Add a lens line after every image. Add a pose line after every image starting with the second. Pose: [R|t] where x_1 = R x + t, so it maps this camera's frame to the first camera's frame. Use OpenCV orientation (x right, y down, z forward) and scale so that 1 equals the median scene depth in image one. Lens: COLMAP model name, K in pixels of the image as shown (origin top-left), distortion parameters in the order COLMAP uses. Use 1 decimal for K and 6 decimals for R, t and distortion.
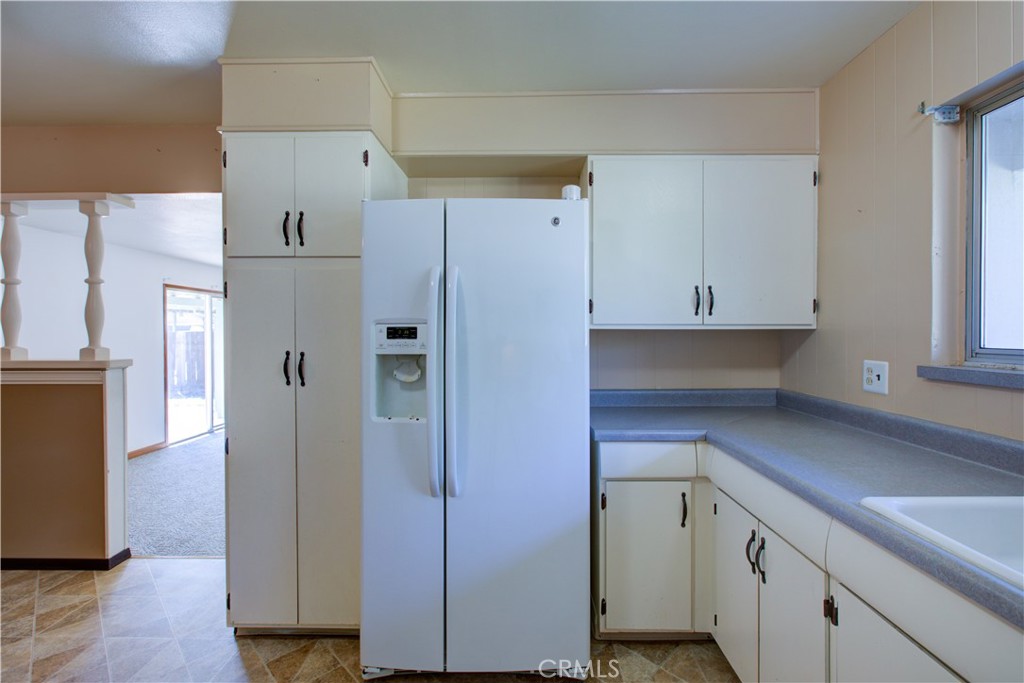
lens RADIAL K [[466.3, 0, 512.5], [0, 466.3, 335.0], [0, 0, 1]] dist [-0.003448, -0.000182]
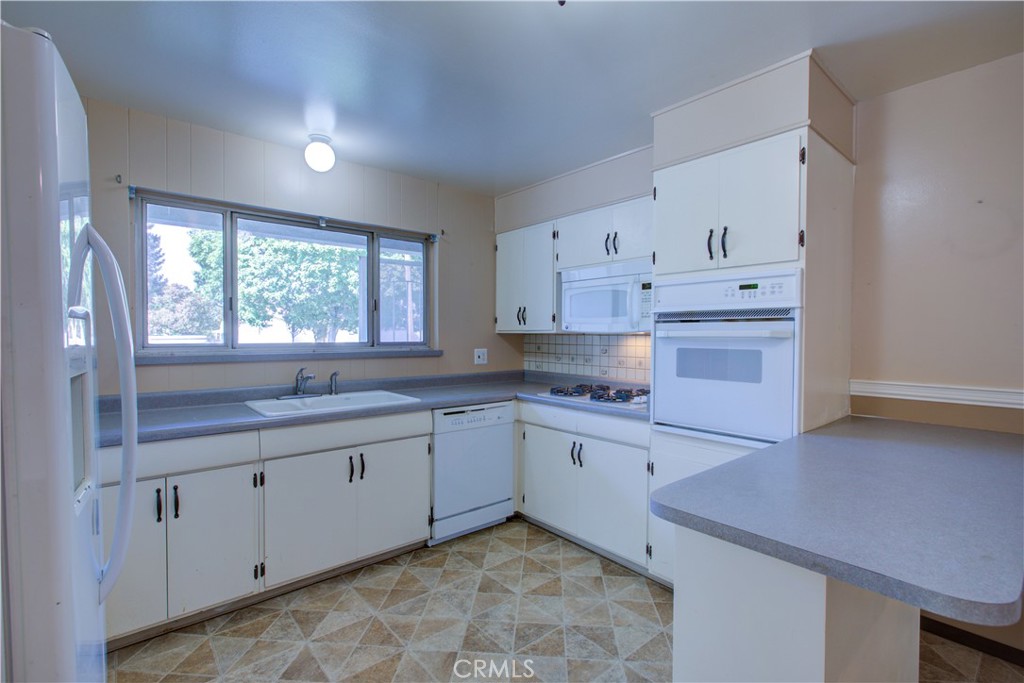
lens RADIAL K [[465.8, 0, 512.0], [0, 465.8, 341.5], [0, 0, 1]] dist [-0.010219, 0.004914]
pose [[-0.653472, -0.011053, 0.756870, -0.954950], [0.003440, 0.999840, 0.017571, -0.004723], [-0.756943, 0.014086, -0.653329, 0.967004]]
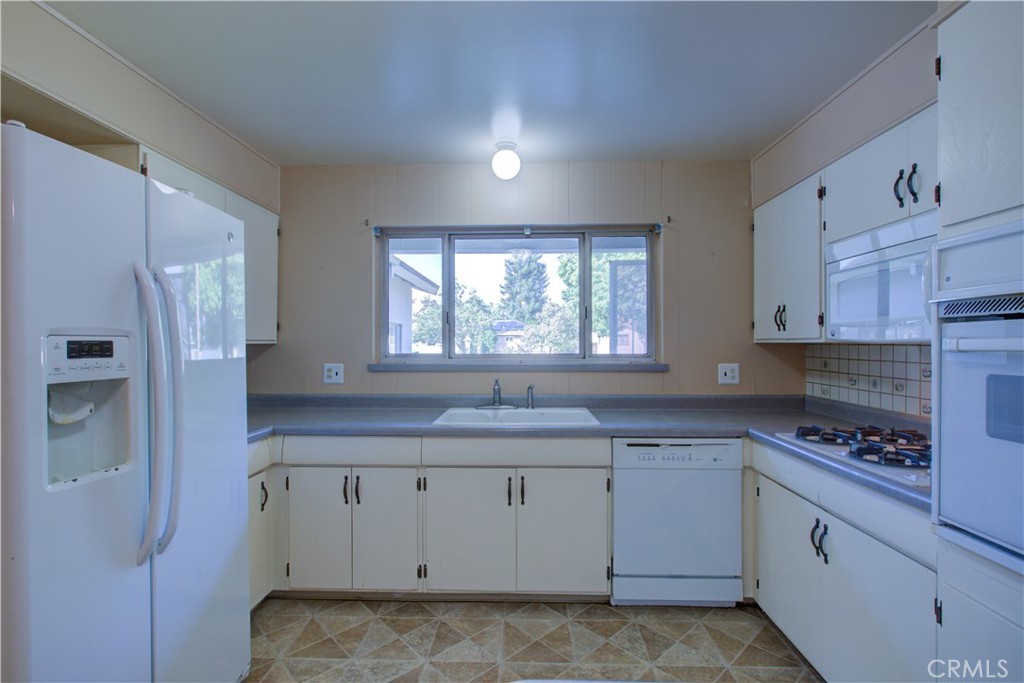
lens RADIAL K [[475.3, 0, 512.0], [0, 475.3, 341.5], [0, 0, 1]] dist [-0.008787, 0.000797]
pose [[0.023889, 0.005978, 0.999697, -0.906597], [0.007942, 0.999949, -0.006169, -0.006761], [-0.999683, 0.008087, 0.023840, 0.369226]]
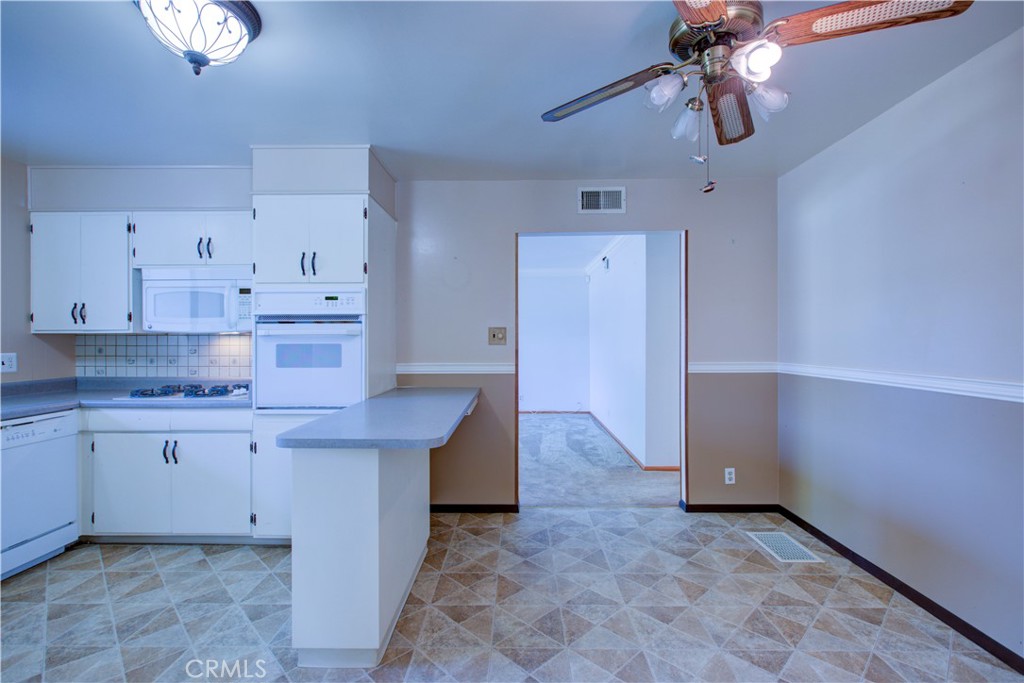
lens RADIAL K [[465.8, 0, 512.0], [0, 465.8, 341.5], [0, 0, 1]] dist [-0.010219, 0.004914]
pose [[-0.999981, 0.005373, 0.002863, -1.087811], [0.005405, 0.999922, 0.011221, 0.015710], [-0.002803, 0.011236, -0.999933, 1.366397]]
